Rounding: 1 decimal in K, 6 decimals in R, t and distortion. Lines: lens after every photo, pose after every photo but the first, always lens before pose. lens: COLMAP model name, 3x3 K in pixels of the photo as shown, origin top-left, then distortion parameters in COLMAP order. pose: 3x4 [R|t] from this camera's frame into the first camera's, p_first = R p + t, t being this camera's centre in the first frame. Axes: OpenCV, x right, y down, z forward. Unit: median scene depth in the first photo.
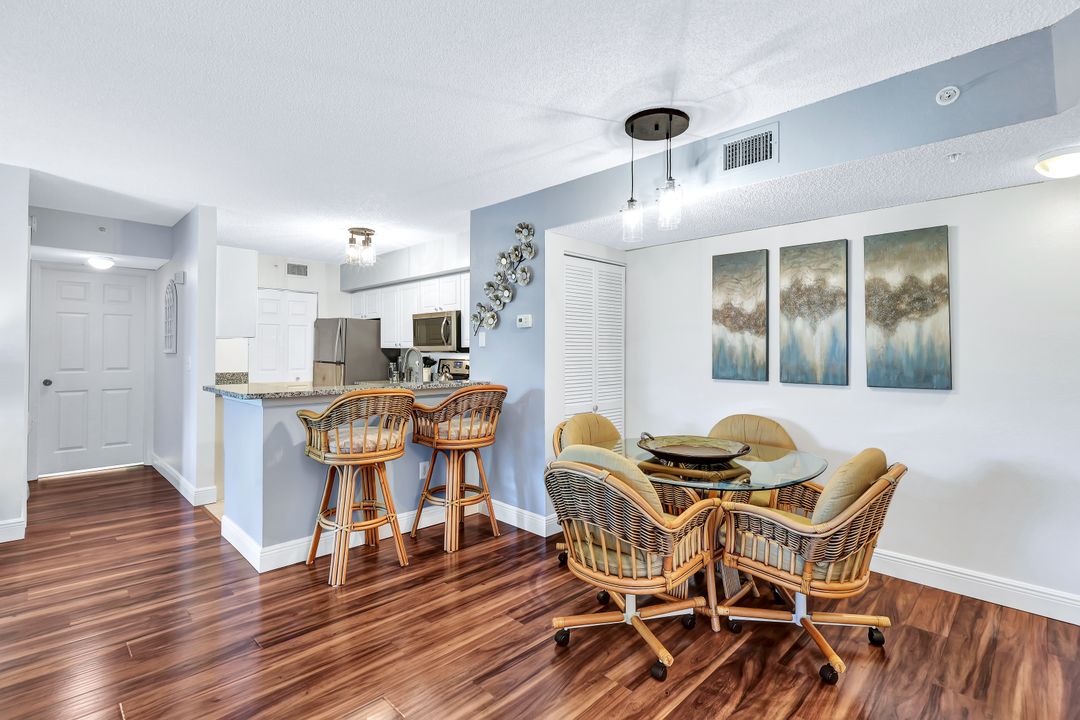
lens RADIAL K [[504.1, 0, 537.8], [0, 504.1, 344.2], [0, 0, 1]] dist [-0.001234, 0.000031]
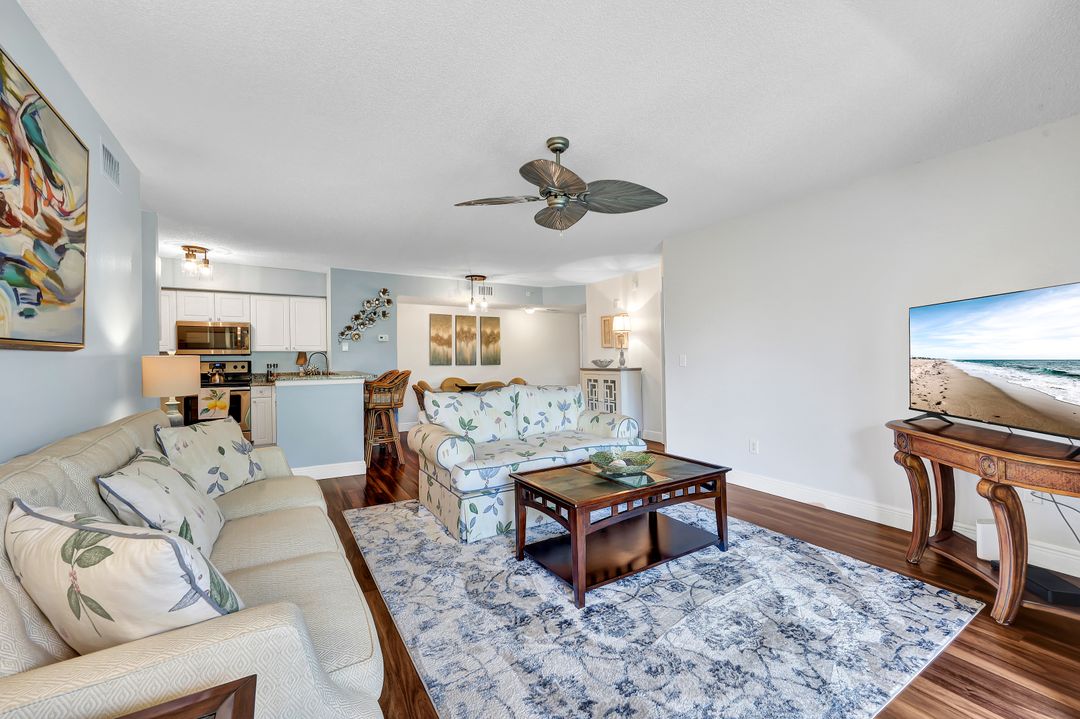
lens RADIAL K [[433.5, 0, 546.4], [0, 433.5, 351.9], [0, 0, 1]] dist [0.000675, -0.000071]
pose [[0.227131, 0.007191, 0.973838, -1.696310], [-0.007260, 0.999957, -0.005691, 0.014092], [-0.973837, -0.005778, 0.227174, 0.003028]]
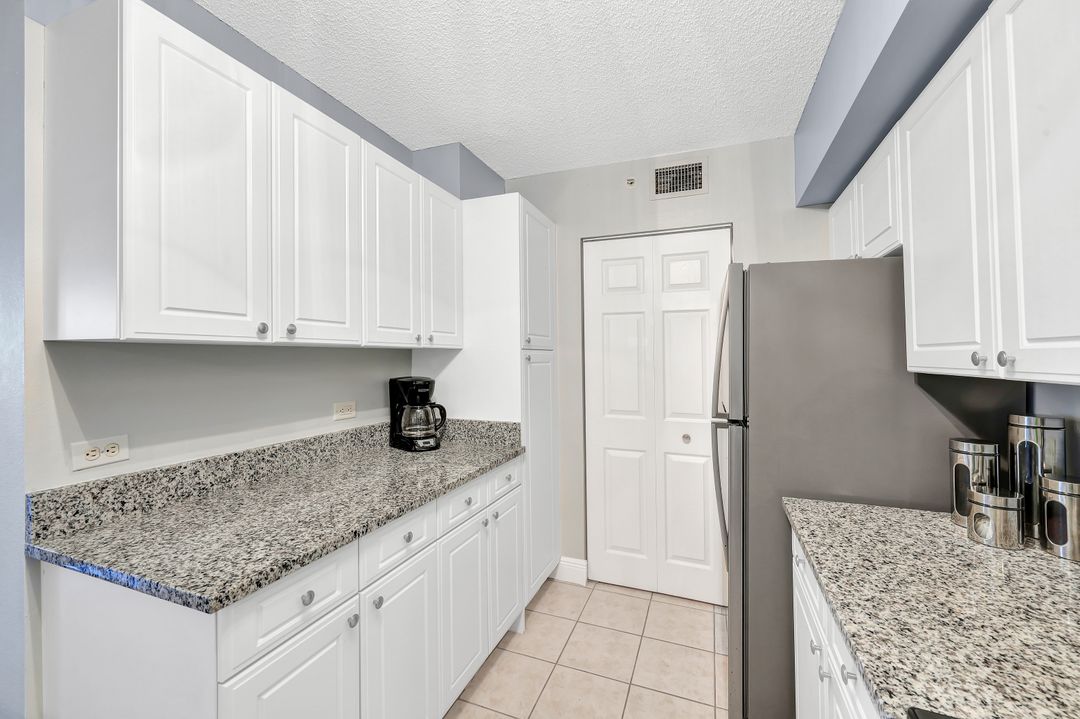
lens RADIAL K [[438.0, 0, 541.3], [0, 438.0, 354.5], [0, 0, 1]] dist [-0.001413, -0.000105]
pose [[0.403209, -0.007952, -0.915073, -0.378733], [0.016244, 0.999867, -0.001532, -0.004691], [0.914964, -0.014247, 0.403285, 1.485632]]
